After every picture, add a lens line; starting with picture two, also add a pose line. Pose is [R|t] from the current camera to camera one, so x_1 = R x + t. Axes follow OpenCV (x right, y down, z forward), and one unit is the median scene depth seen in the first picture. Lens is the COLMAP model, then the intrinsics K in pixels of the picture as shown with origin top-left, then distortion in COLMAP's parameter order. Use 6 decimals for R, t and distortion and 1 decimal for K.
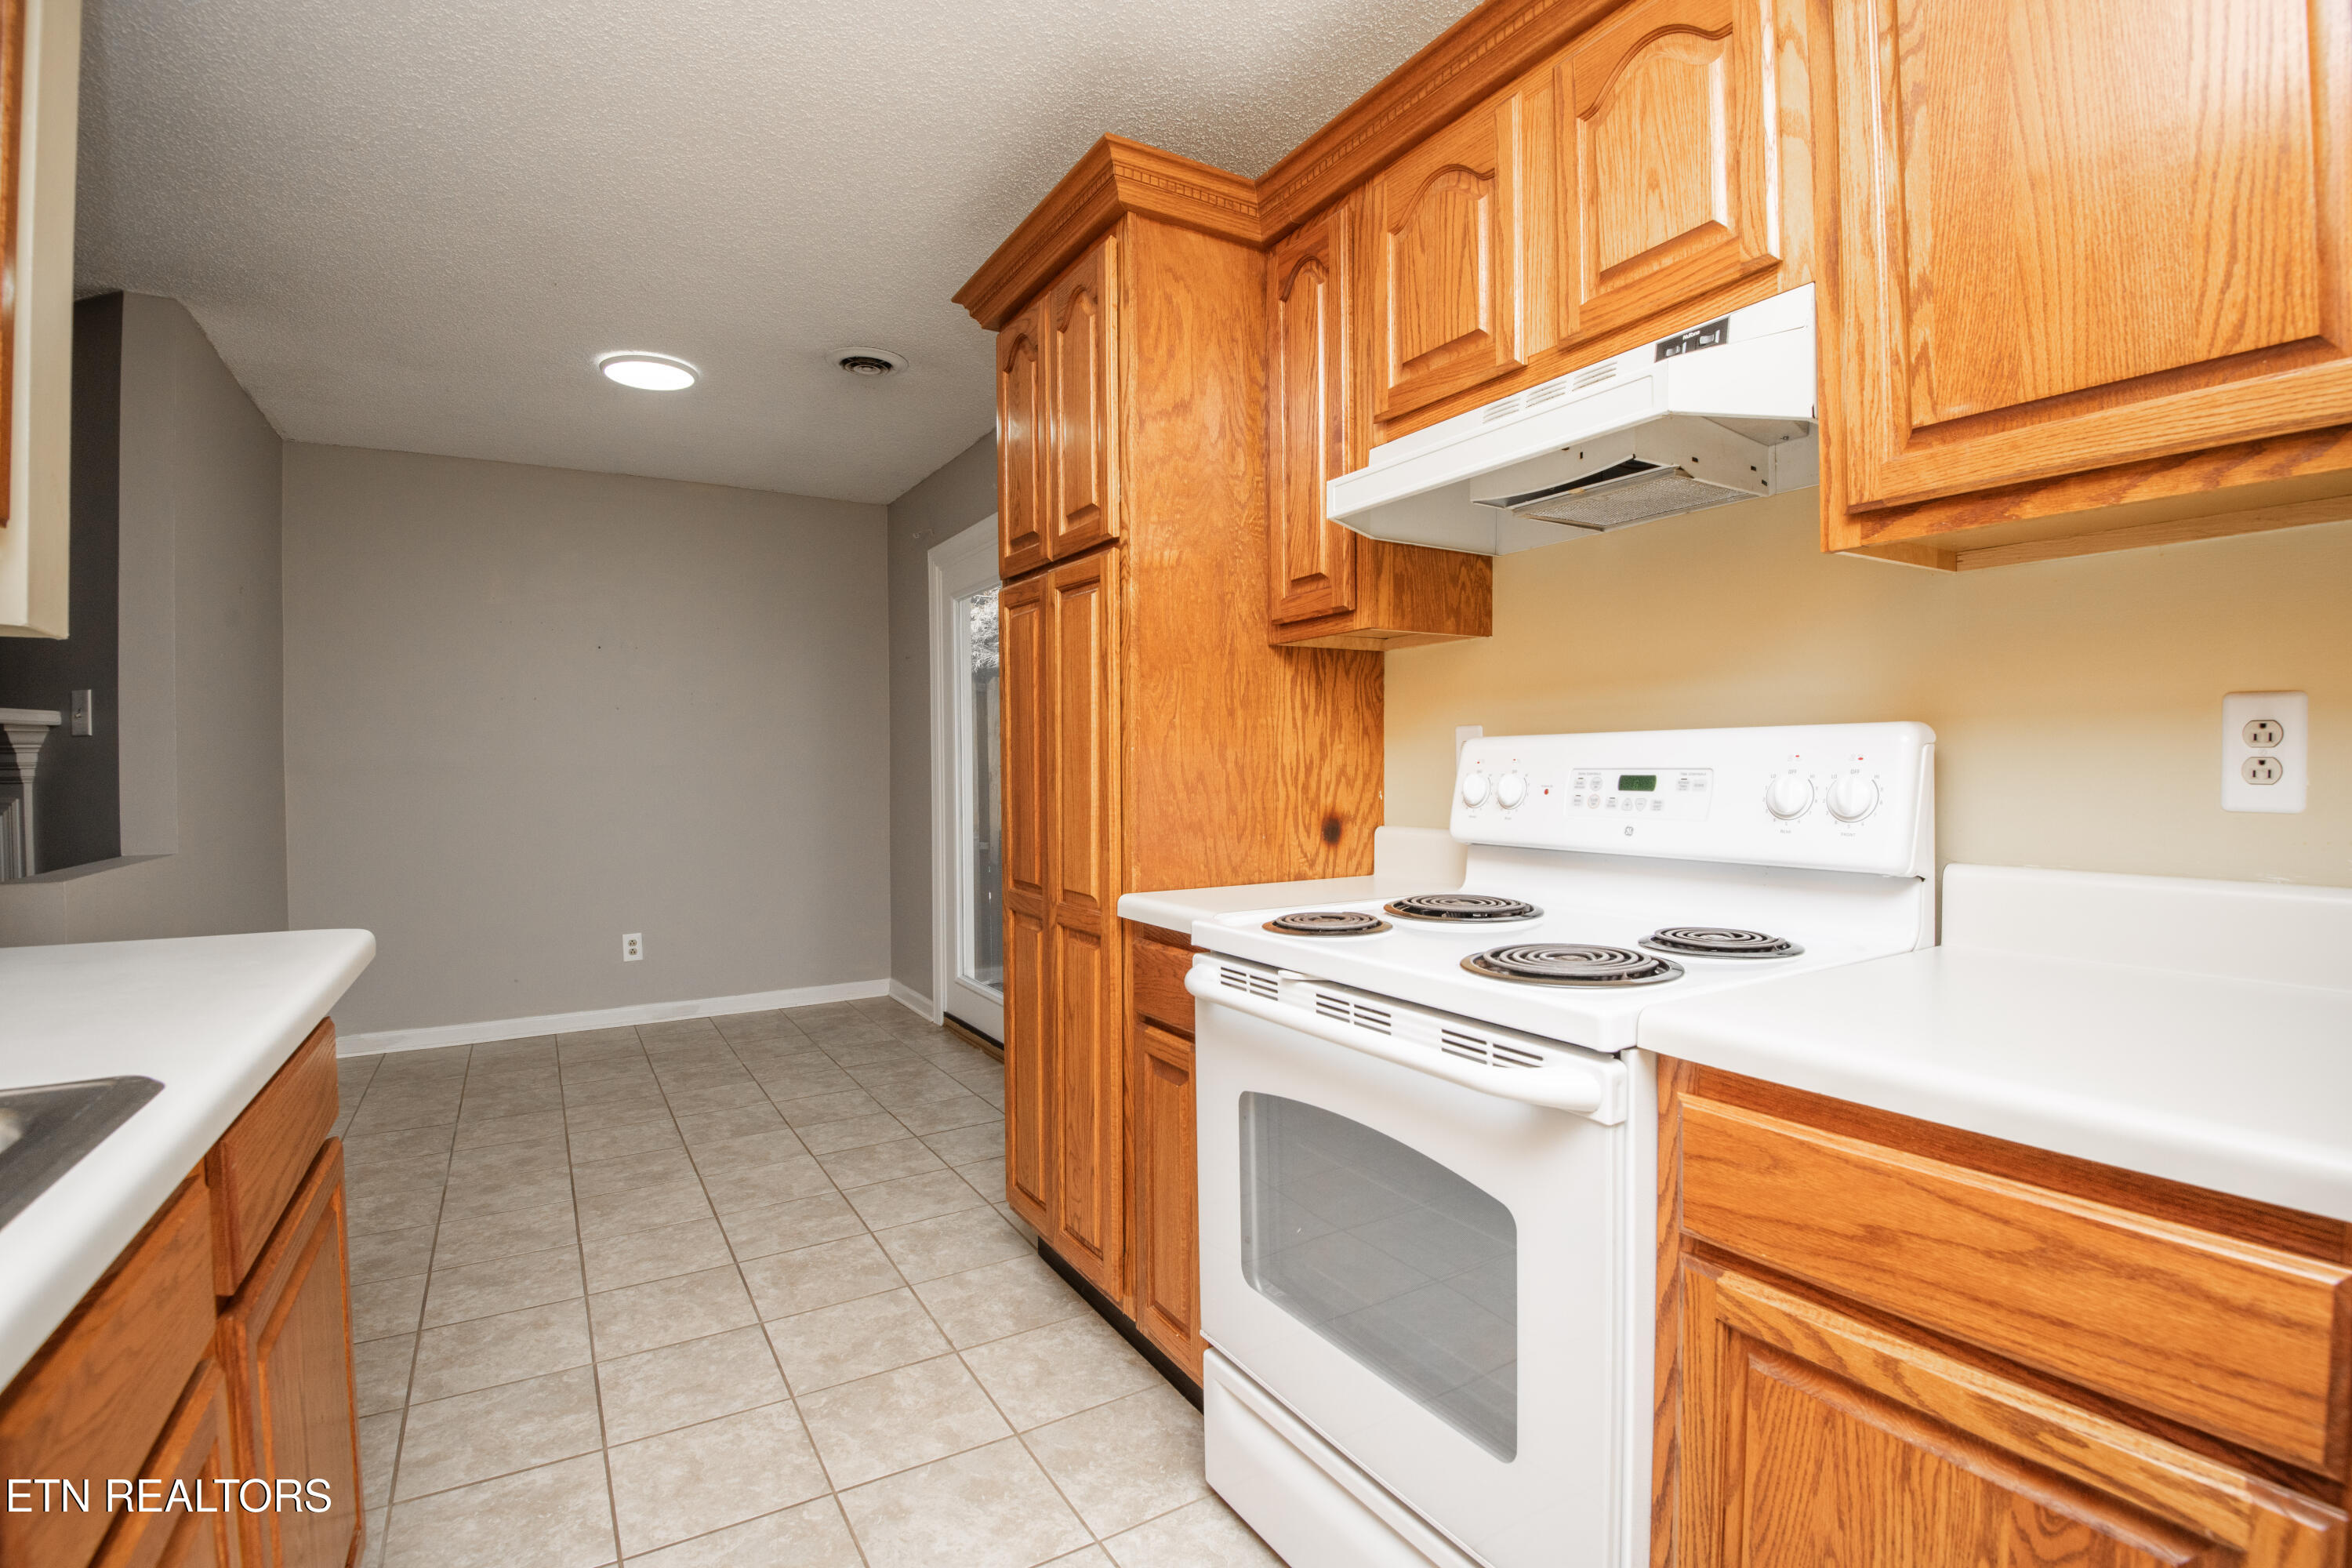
lens RADIAL K [[1086.3, 0, 1185.3], [0, 1086.3, 777.7], [0, 0, 1]] dist [-0.016101, -0.017999]
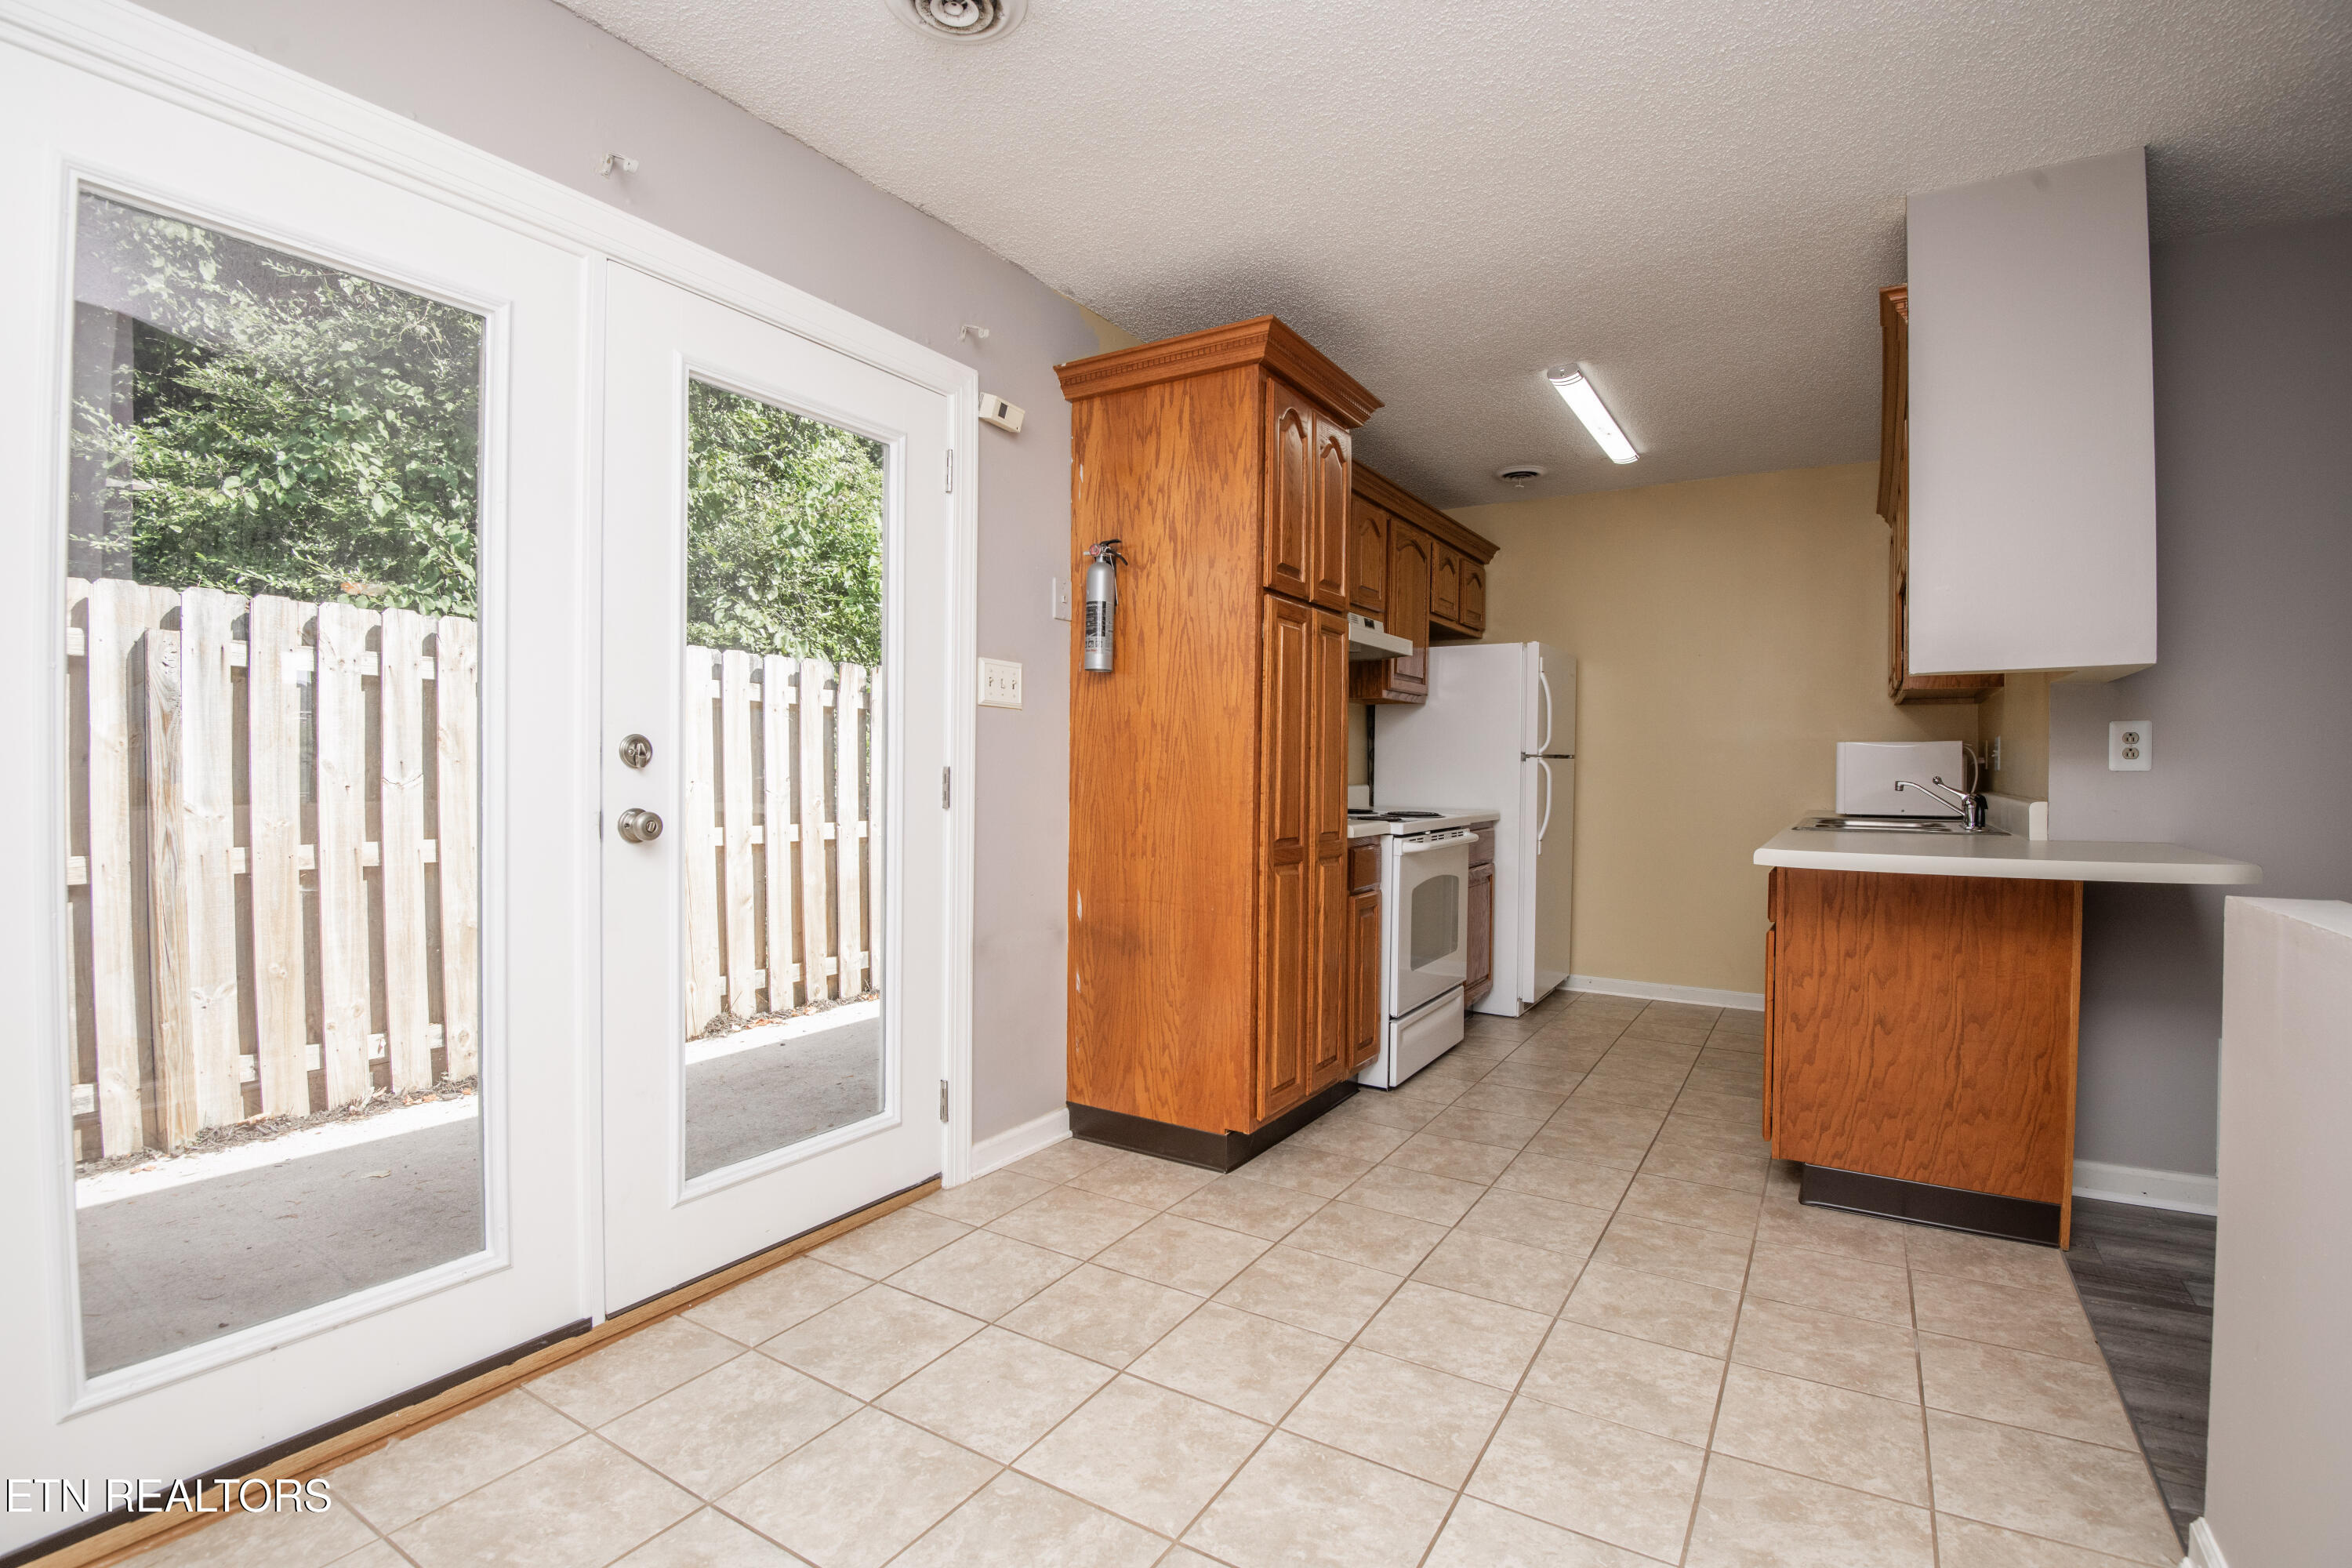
lens RADIAL K [[1086.3, 0, 1185.3], [0, 1086.3, 777.7], [0, 0, 1]] dist [-0.016101, -0.017999]
pose [[-0.455065, -0.000214, 0.890458, -0.779986], [0.012117, 0.999906, 0.006432, 0.010905], [-0.890376, 0.013717, -0.455020, 1.072242]]
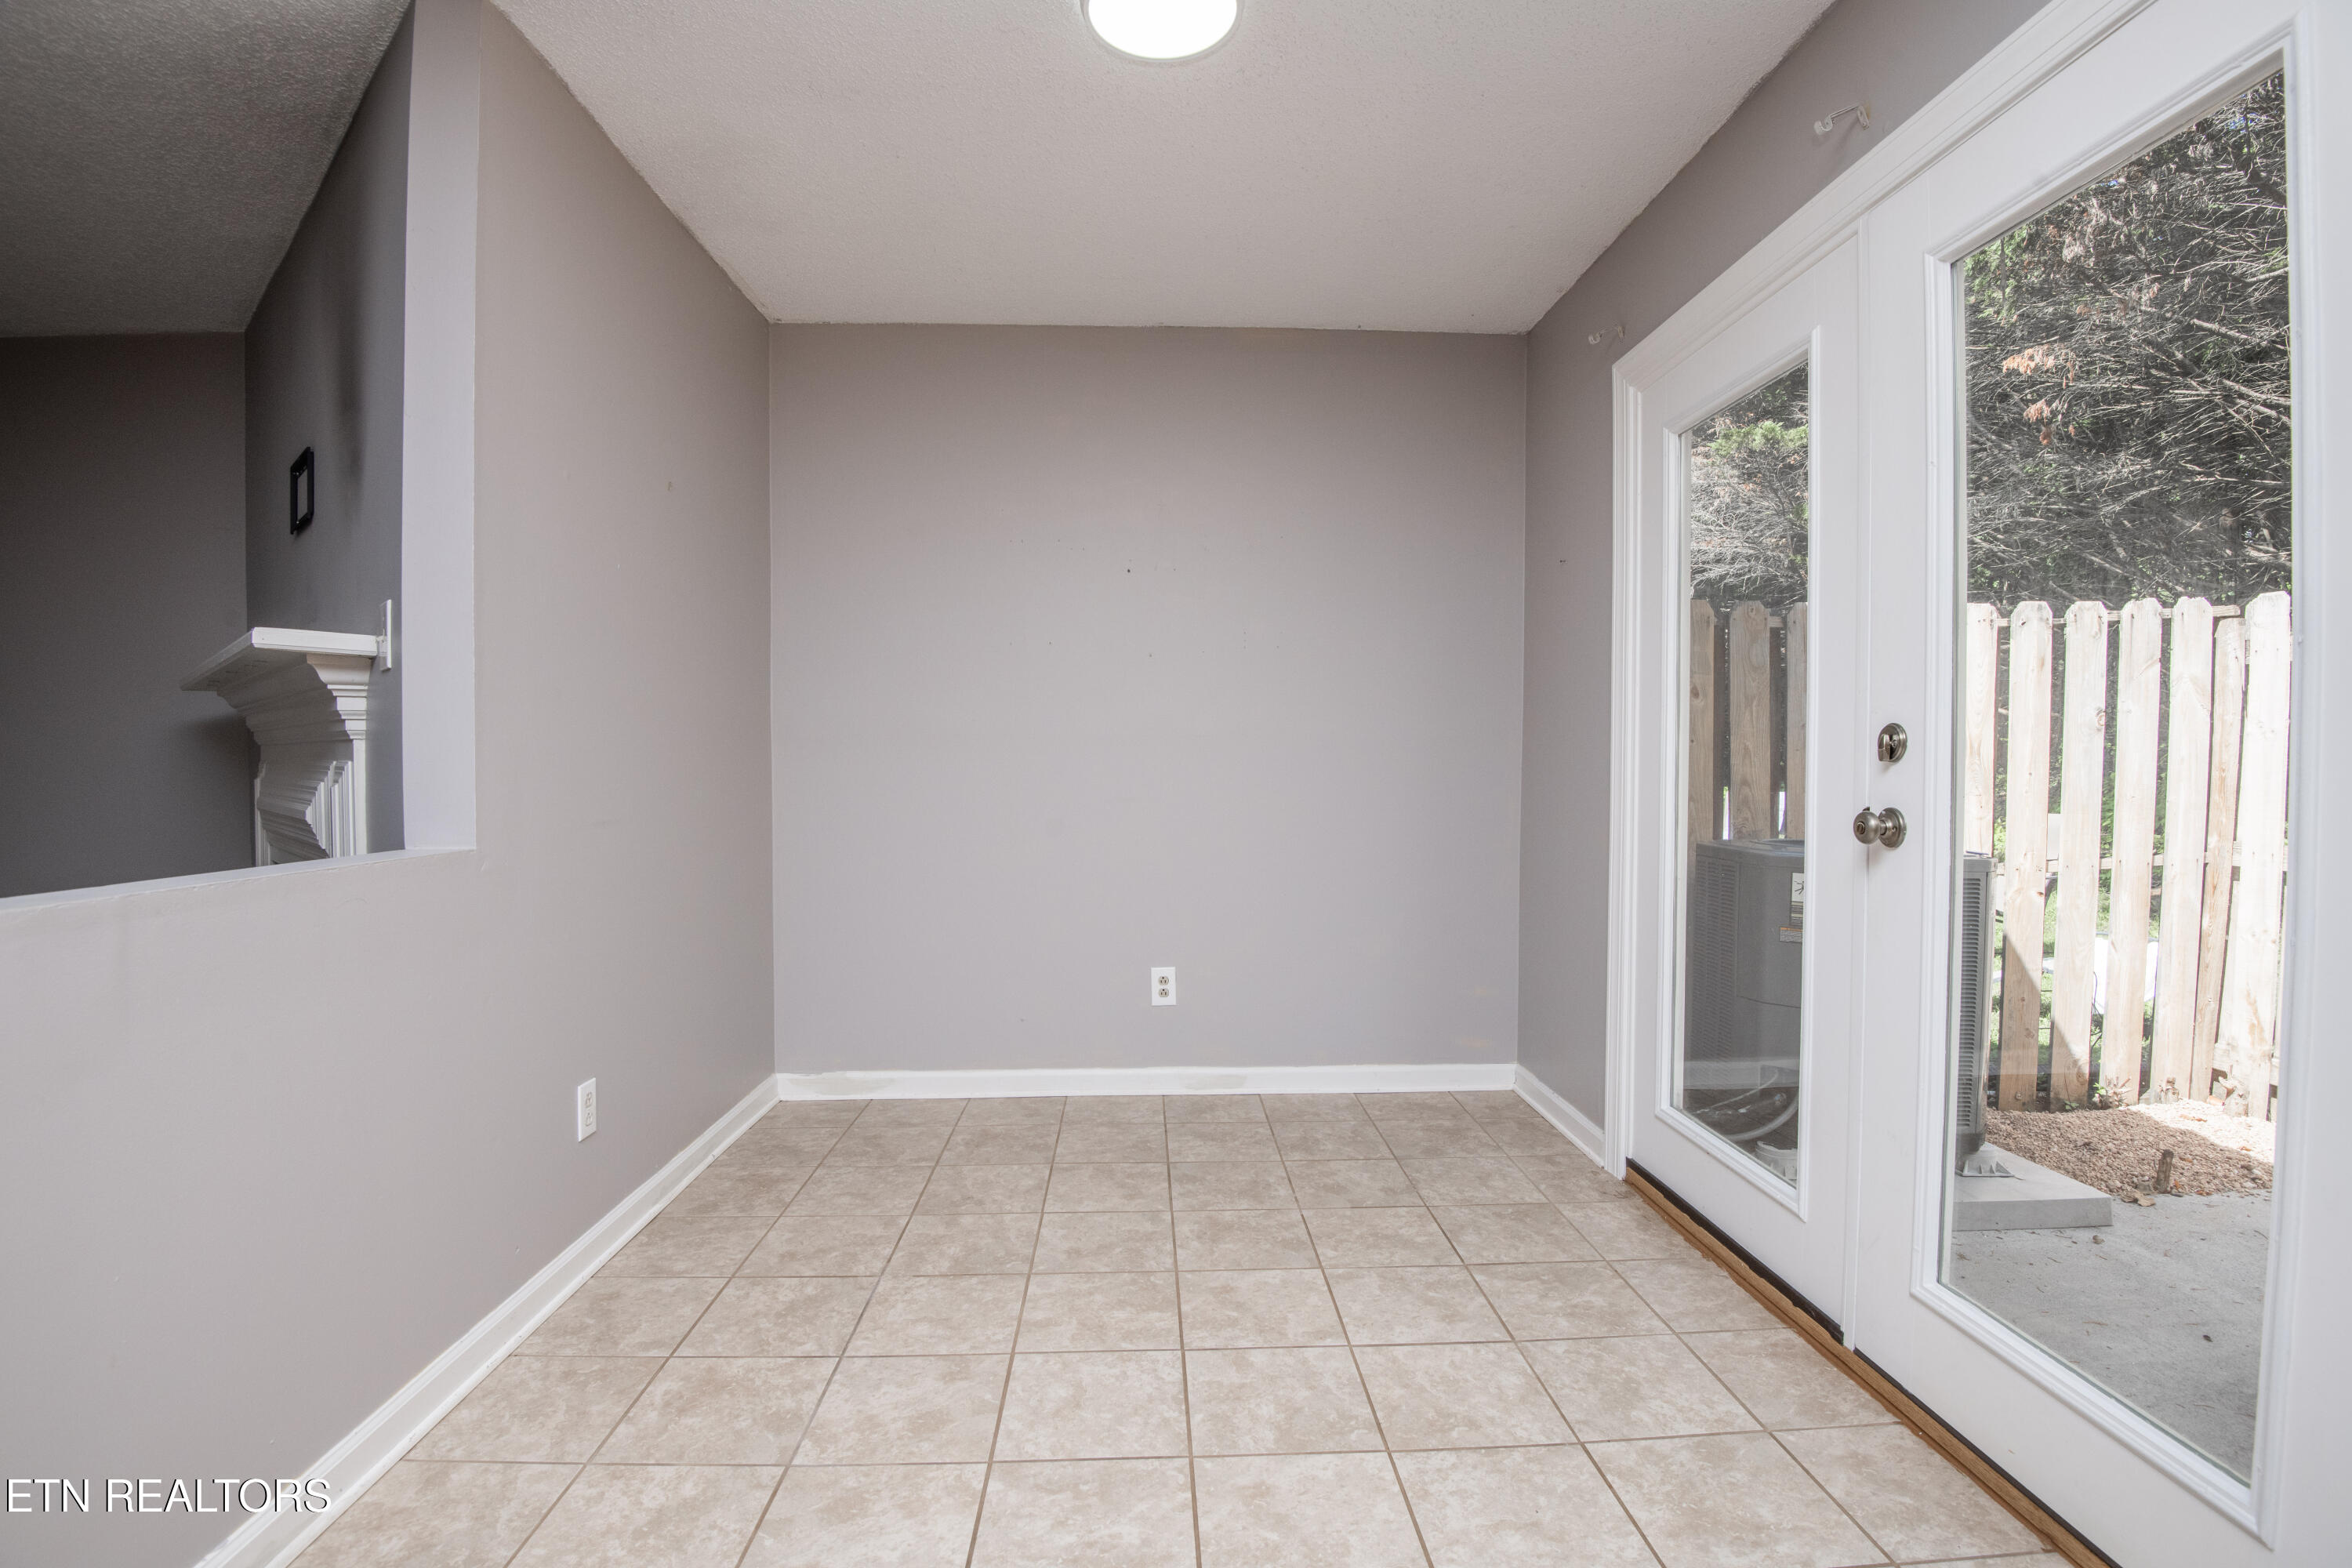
lens RADIAL K [[1086.3, 0, 1185.3], [0, 1086.3, 777.7], [0, 0, 1]] dist [-0.016101, -0.017999]
pose [[0.876423, 0.017408, -0.481227, -0.201553], [-0.014158, 0.999846, 0.010385, 0.012220], [0.481333, -0.002288, 0.876535, 0.492453]]
